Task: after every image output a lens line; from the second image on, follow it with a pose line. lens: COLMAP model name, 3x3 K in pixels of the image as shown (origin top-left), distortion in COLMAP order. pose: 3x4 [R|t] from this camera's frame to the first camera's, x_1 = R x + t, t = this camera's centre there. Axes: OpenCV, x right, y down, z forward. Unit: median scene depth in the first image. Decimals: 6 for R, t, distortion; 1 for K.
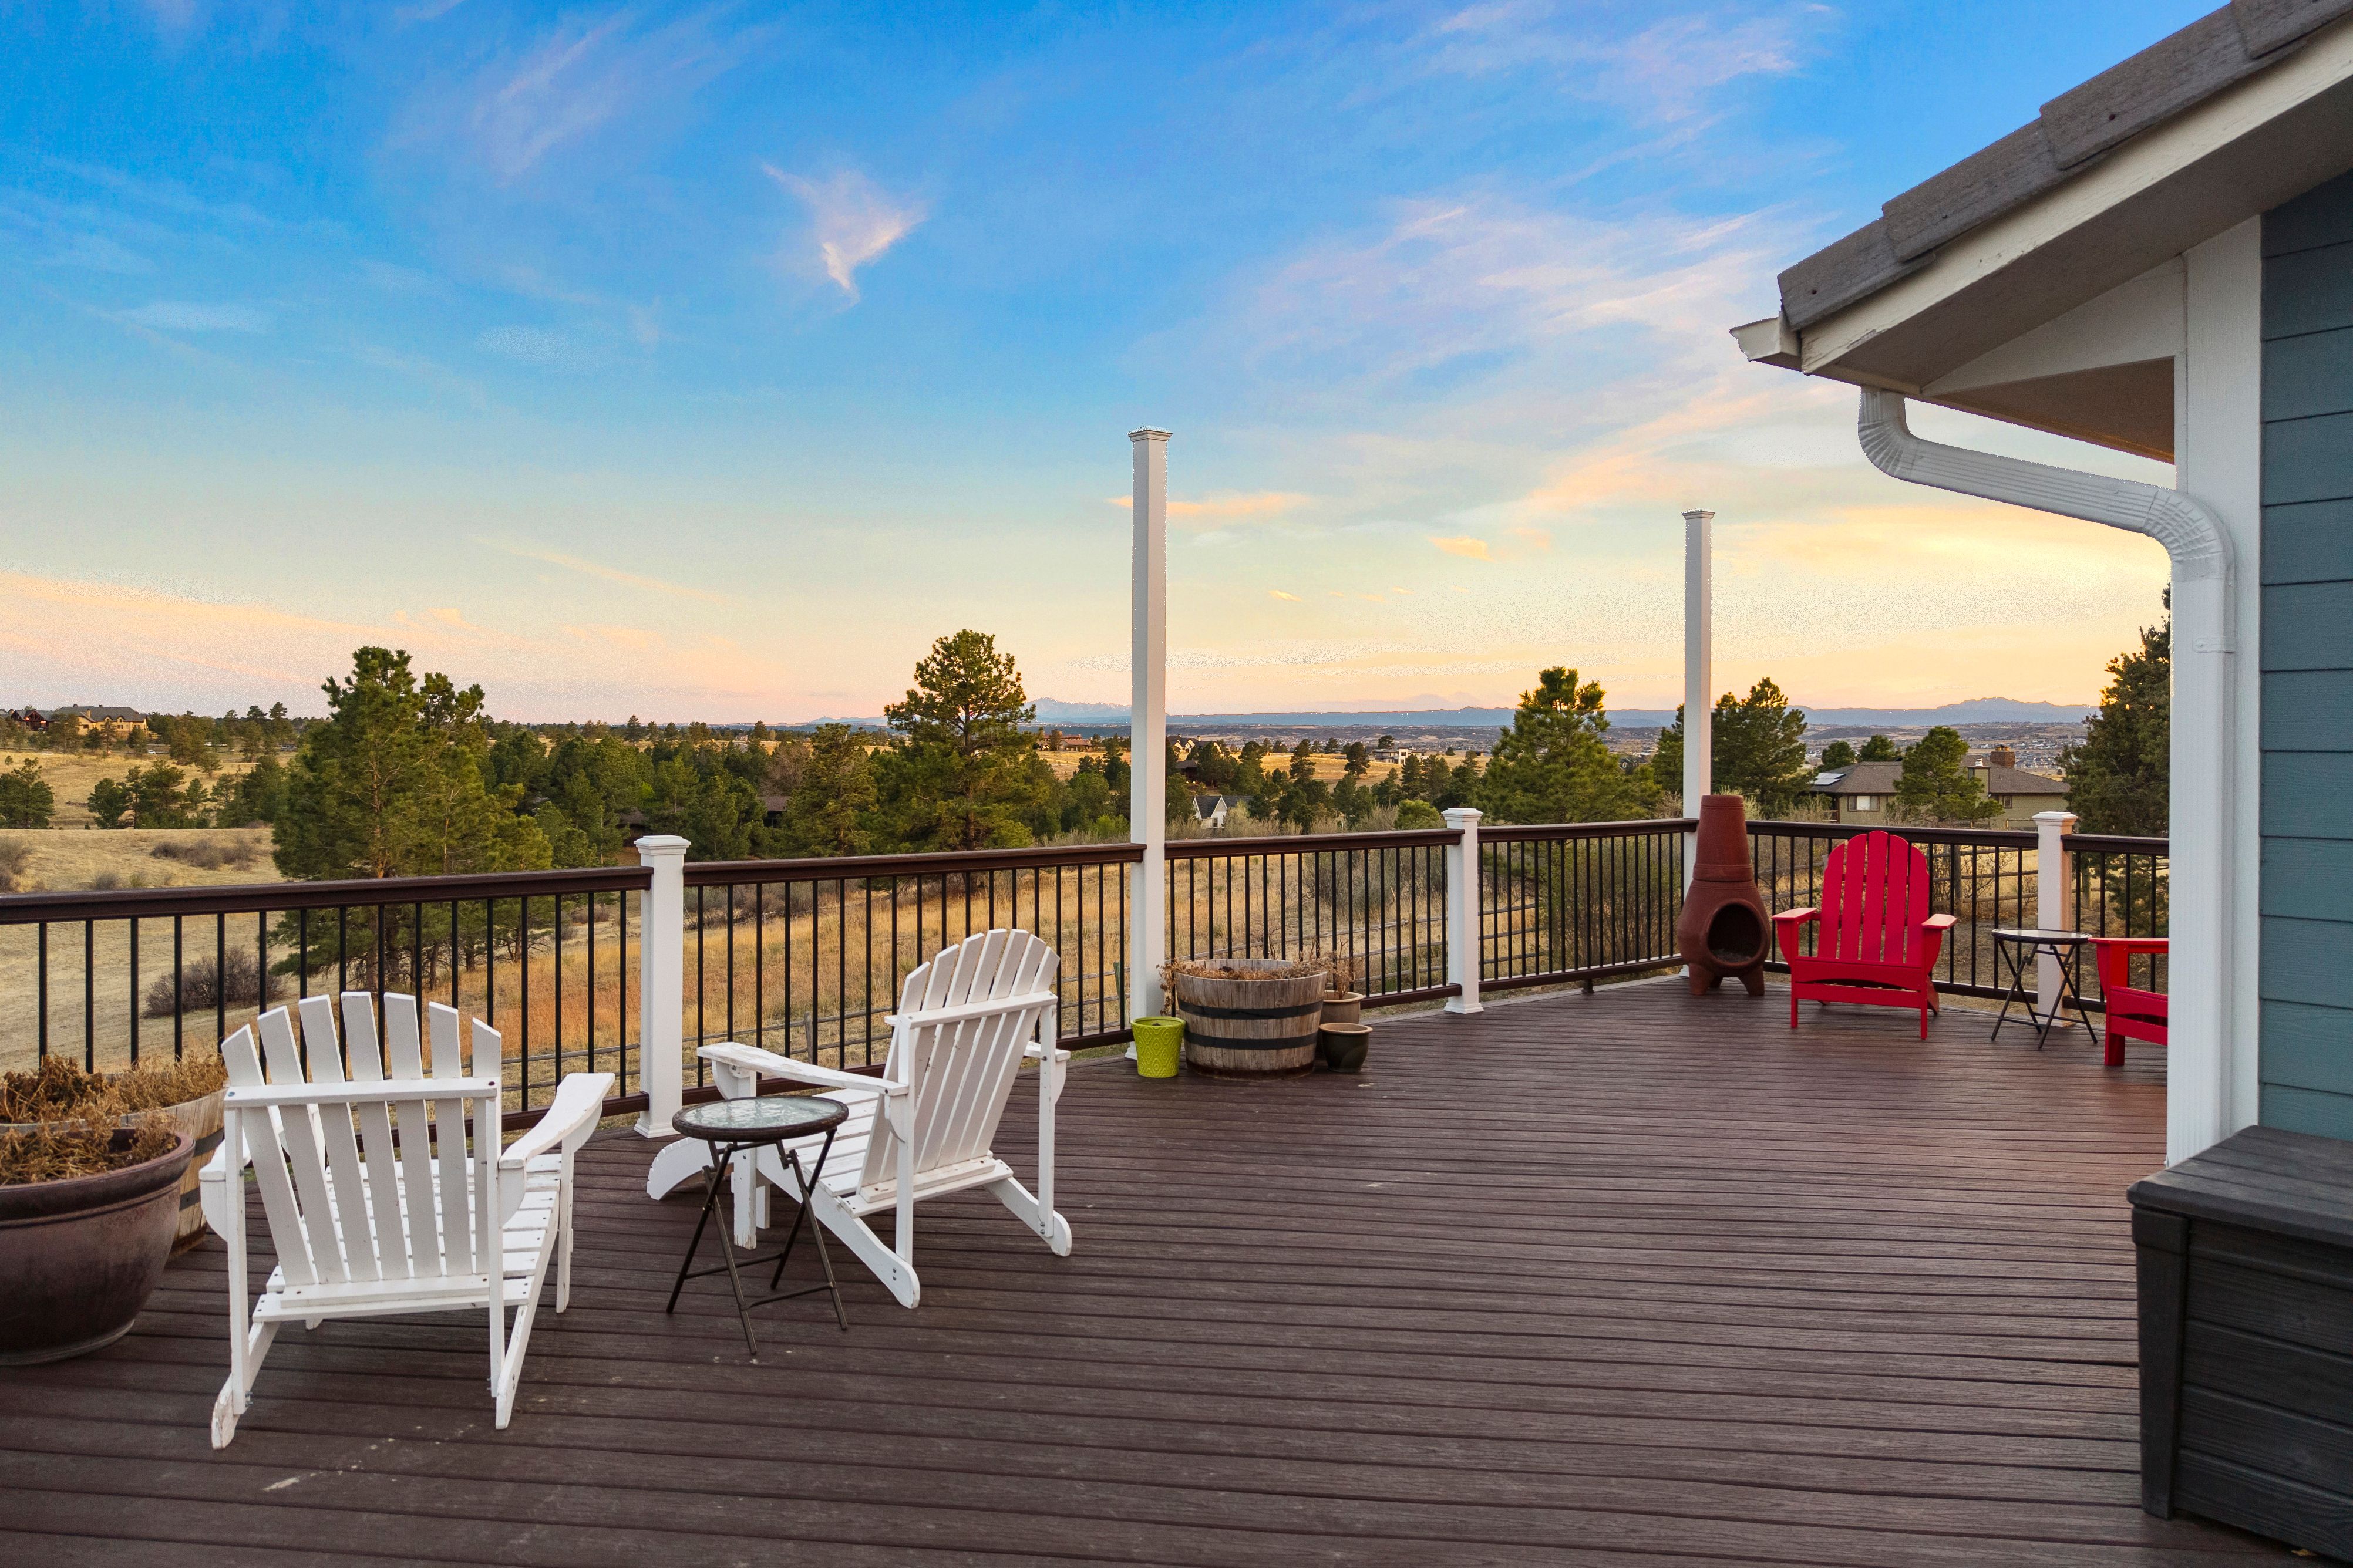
lens RADIAL K [[1411.5, 0, 1176.2], [0, 1411.5, 767.3], [0, 0, 1]] dist [0.022968, -0.062614]
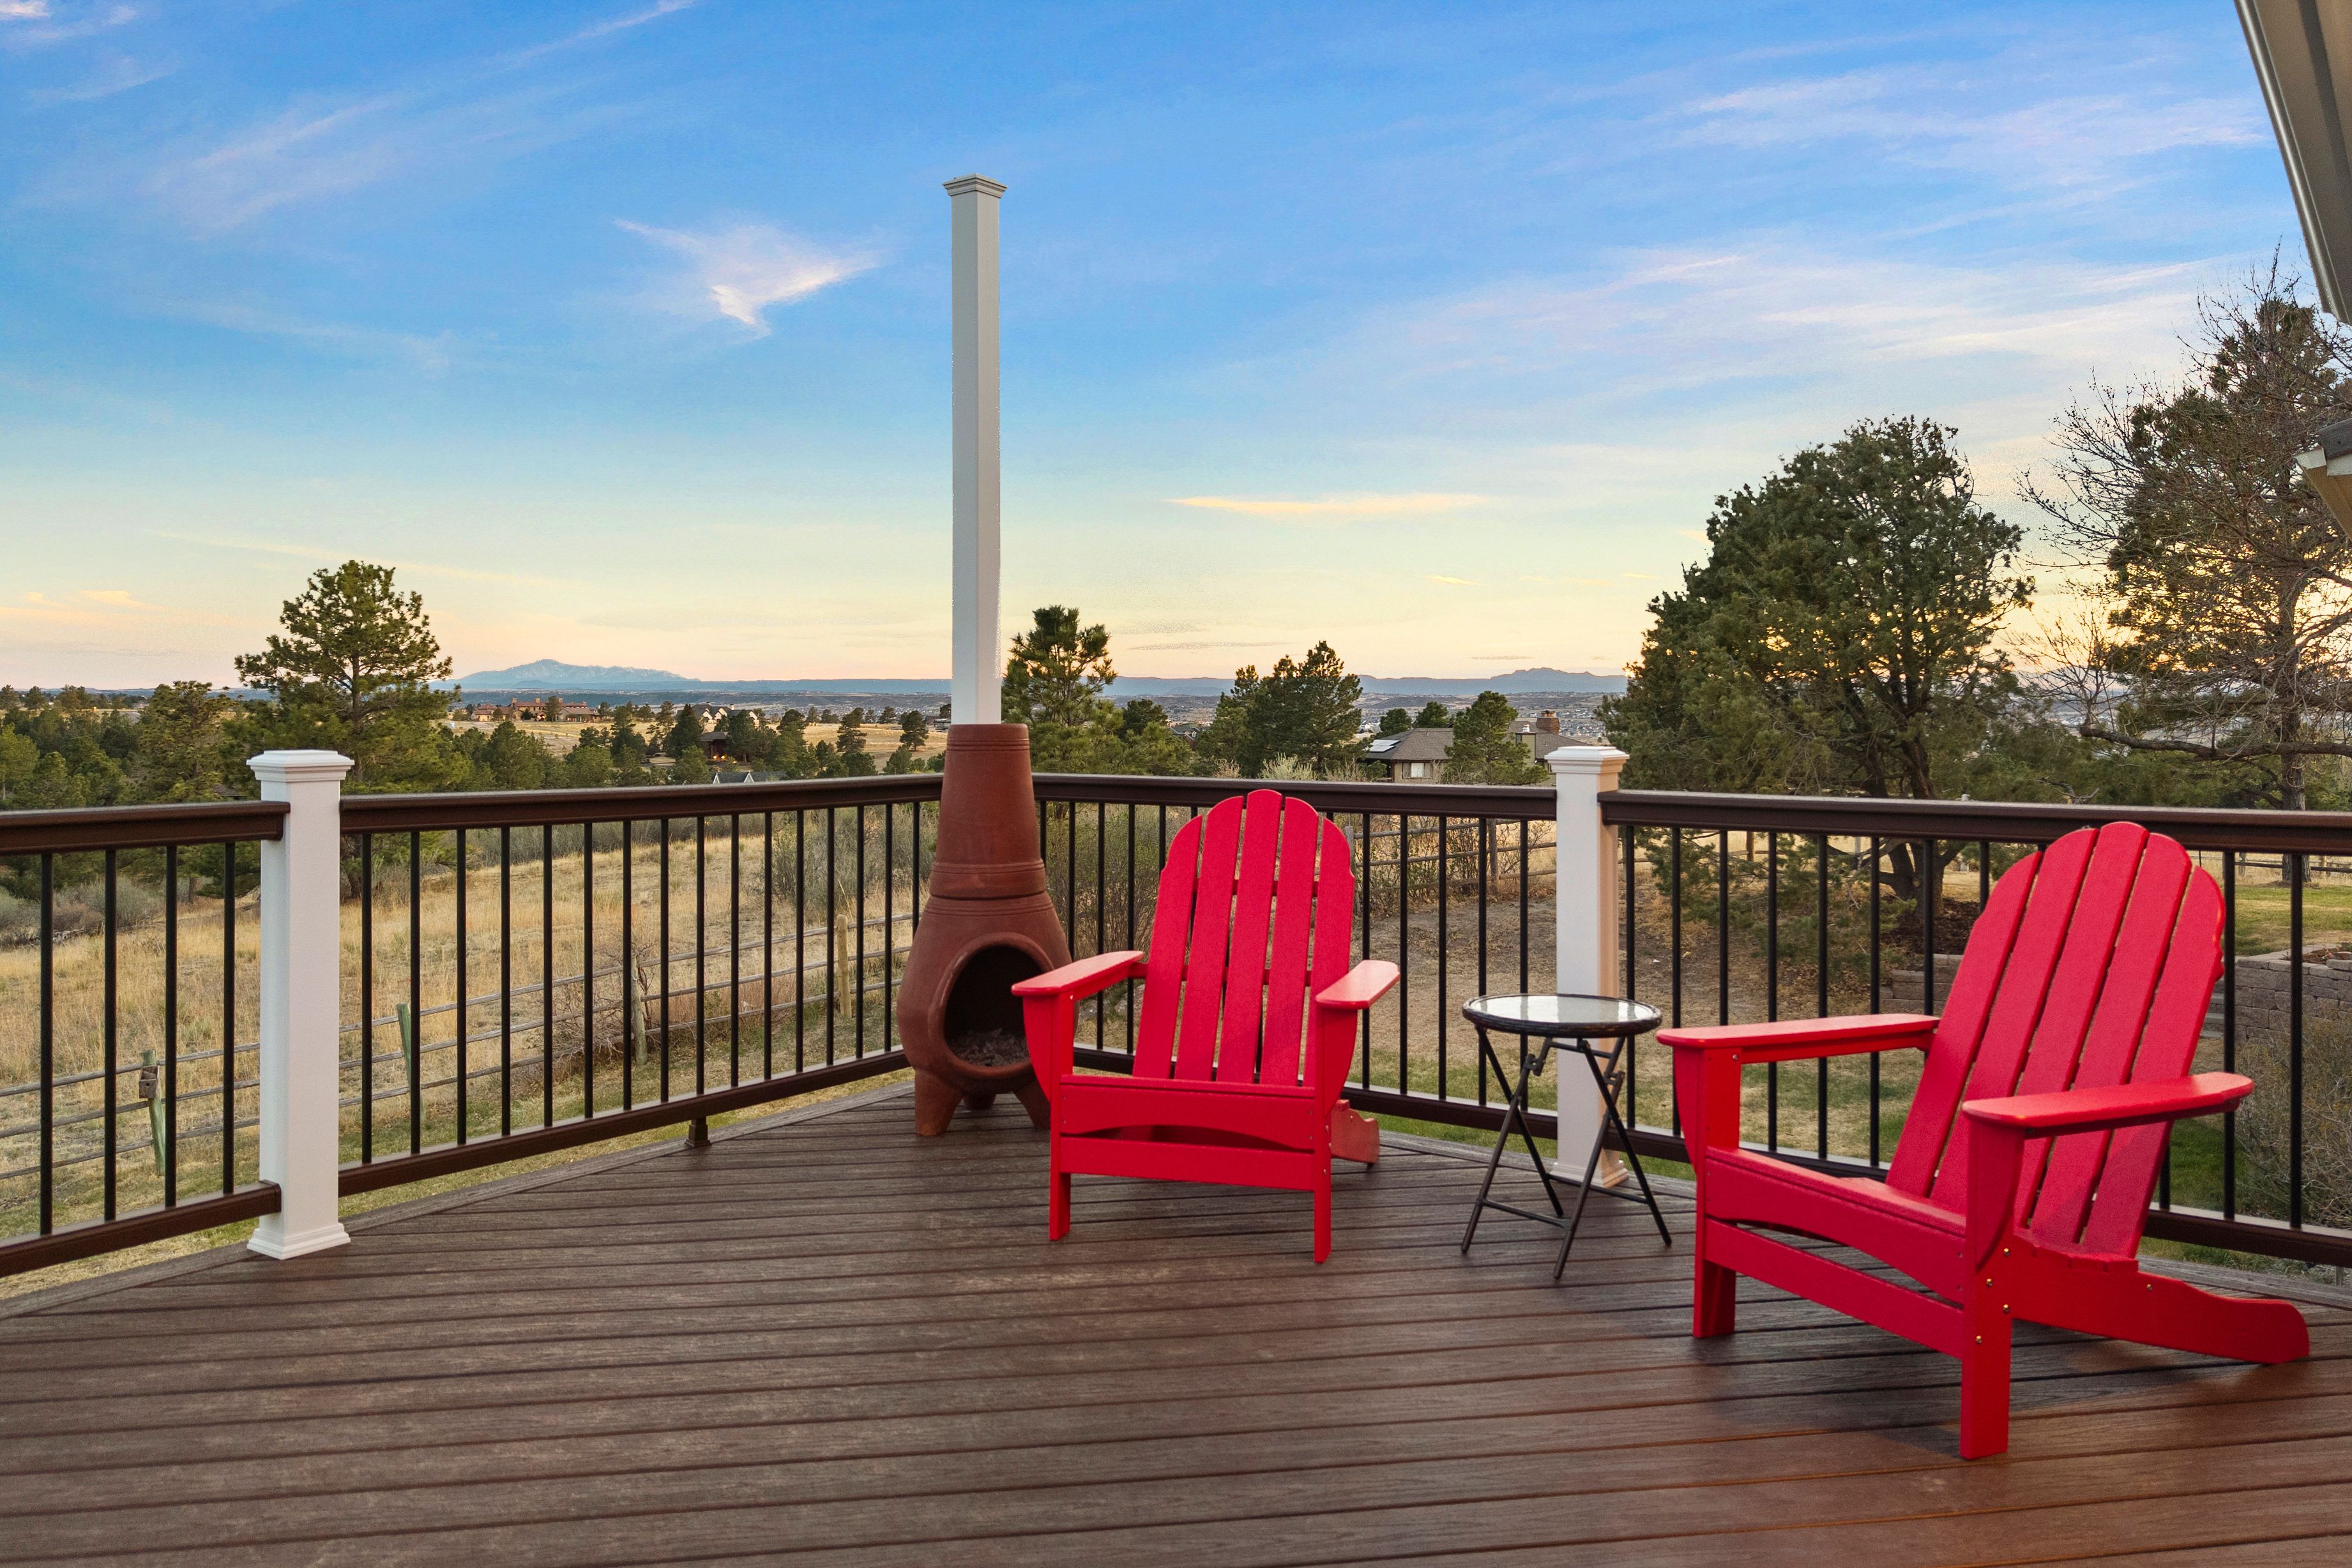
lens RADIAL K [[1410.9, 0, 1175.7], [0, 1410.9, 767.3], [0, 0, 1]] dist [0.022968, -0.062614]
pose [[0.964295, -0.010416, 0.264626, 0.080699], [0.006211, 0.999841, 0.016720, 0.006854], [-0.264758, -0.014479, 0.964206, 0.128236]]
